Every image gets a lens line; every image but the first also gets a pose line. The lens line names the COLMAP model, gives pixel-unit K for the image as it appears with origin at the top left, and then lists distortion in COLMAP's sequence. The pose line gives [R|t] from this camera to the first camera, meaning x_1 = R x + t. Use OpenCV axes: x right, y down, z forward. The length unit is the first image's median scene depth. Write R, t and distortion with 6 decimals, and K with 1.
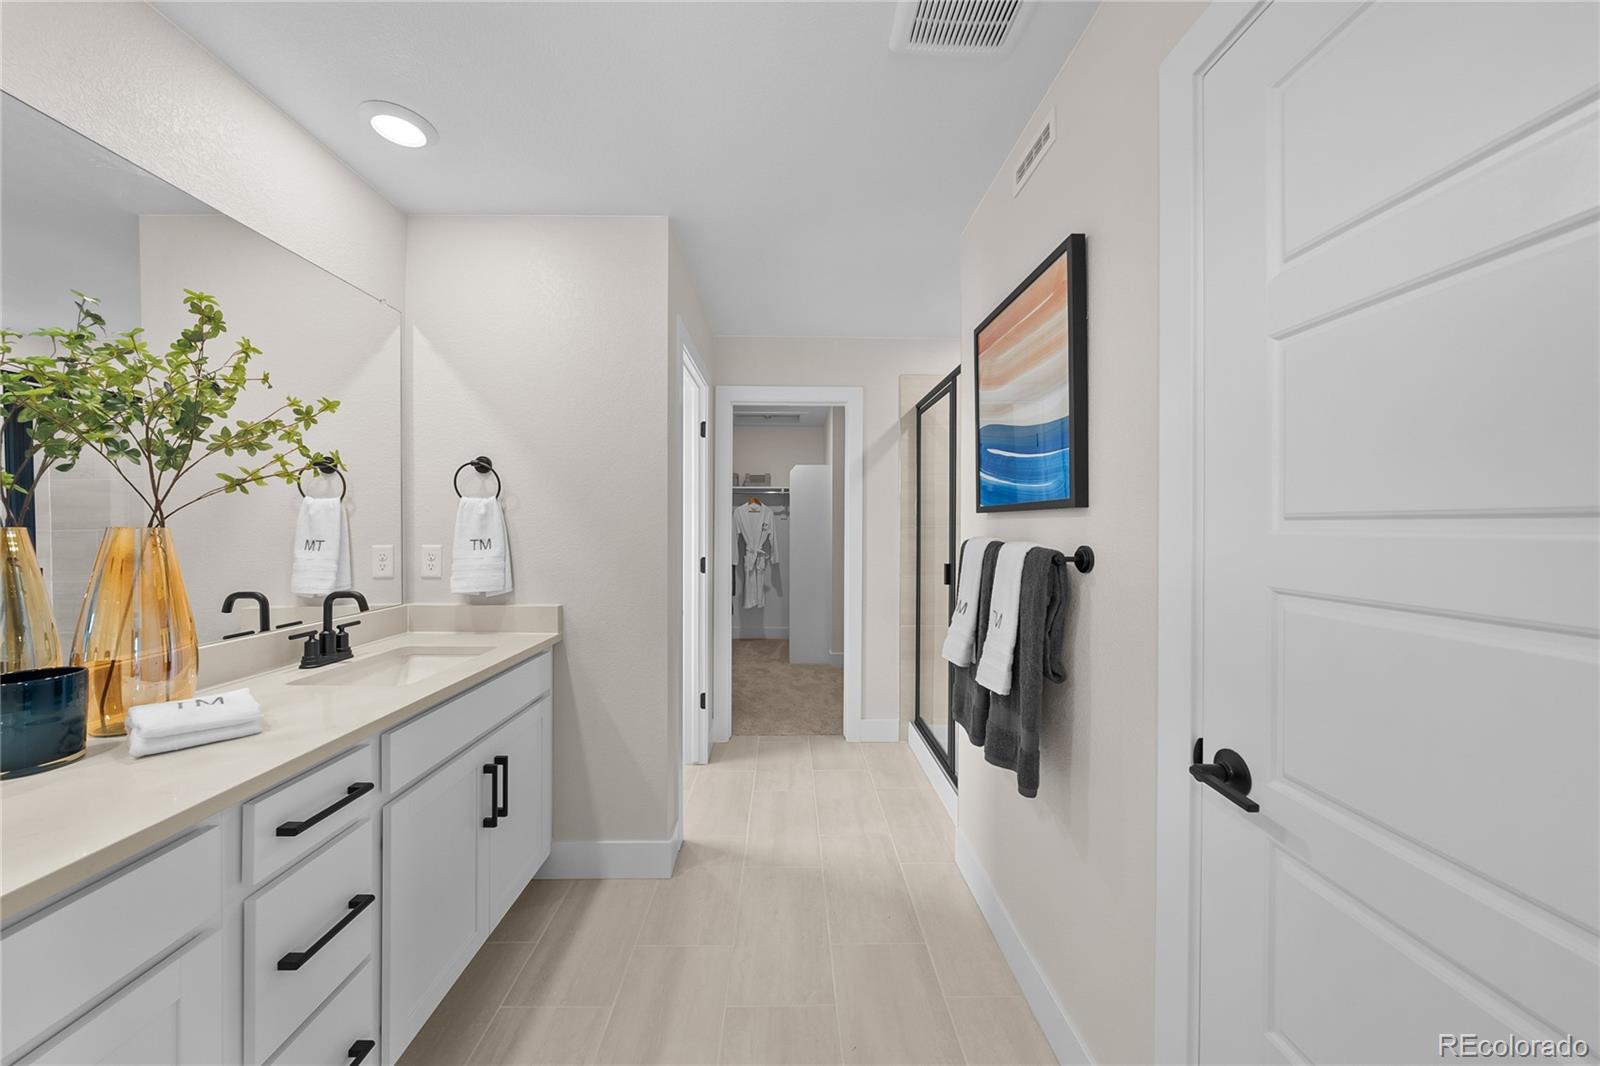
lens RADIAL K [[556.4, 0, 795.2], [0, 556.4, 527.9], [0, 0, 1]] dist [-0.002813, -0.000245]
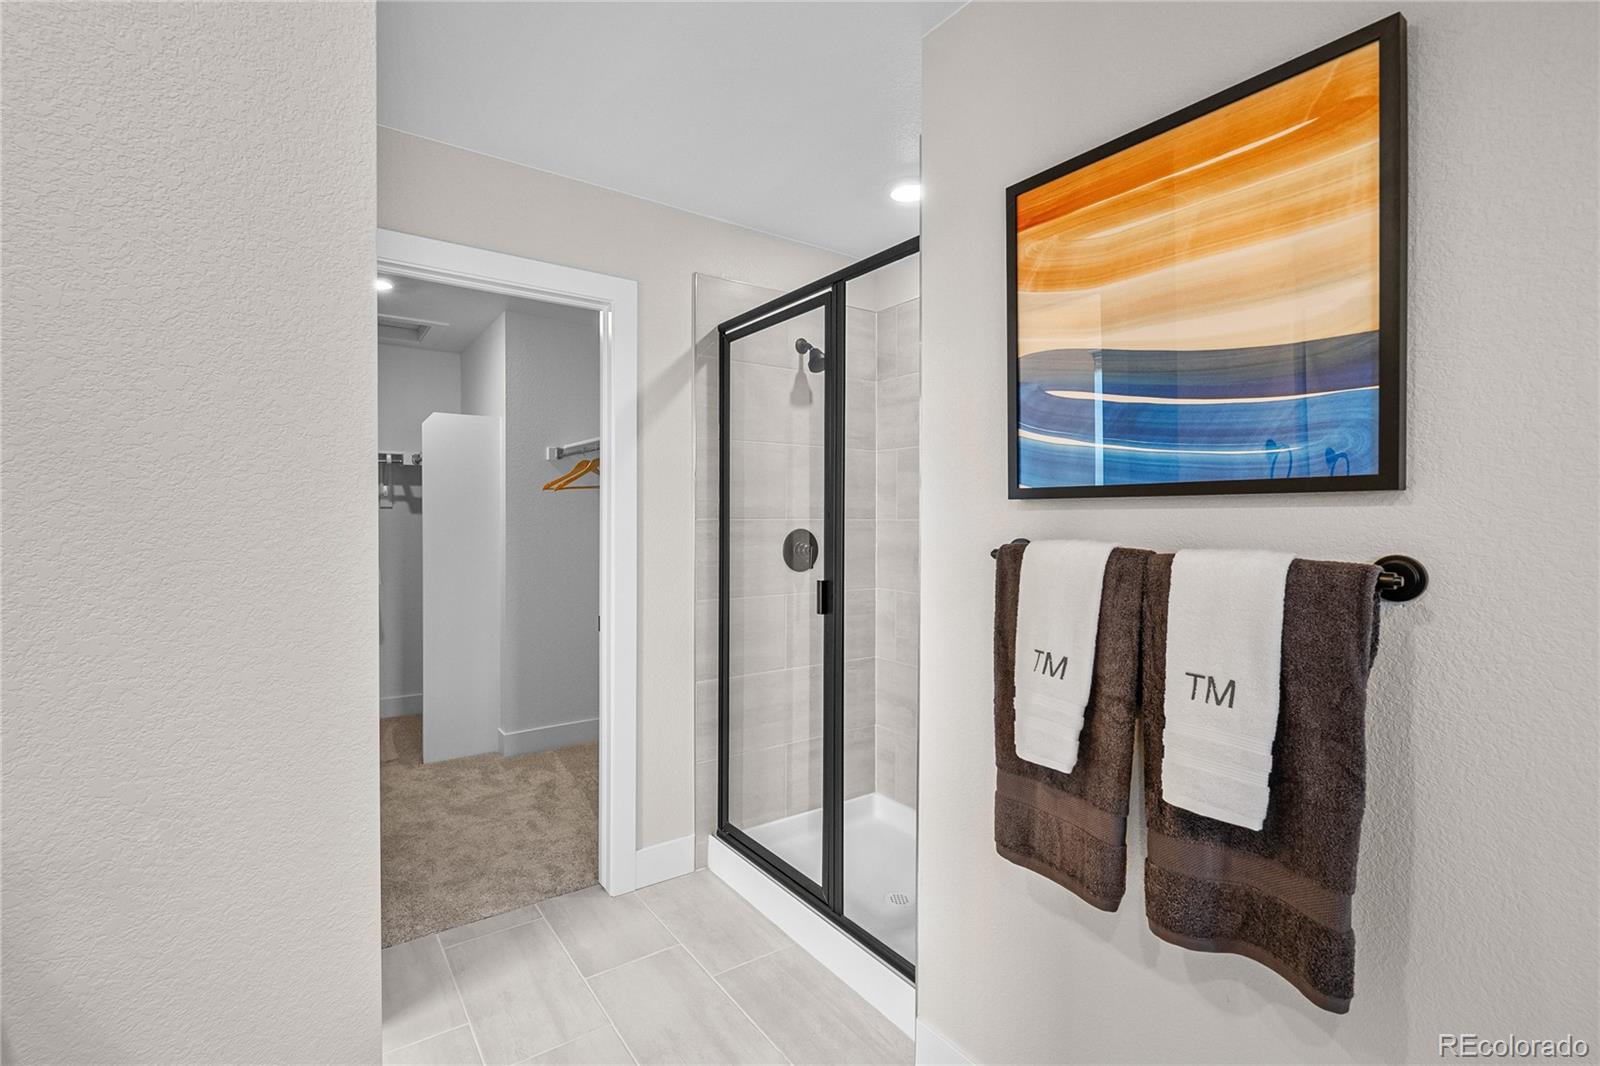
lens RADIAL K [[719.1, 0, 805.2], [0, 719.1, 529.2], [0, 0, 1]] dist [0.002035, 0.000588]
pose [[0.823249, -0.007811, 0.567627, -0.162669], [0.002154, 0.999941, 0.010635, -0.002046], [-0.567676, -0.007533, 0.823217, 0.280070]]
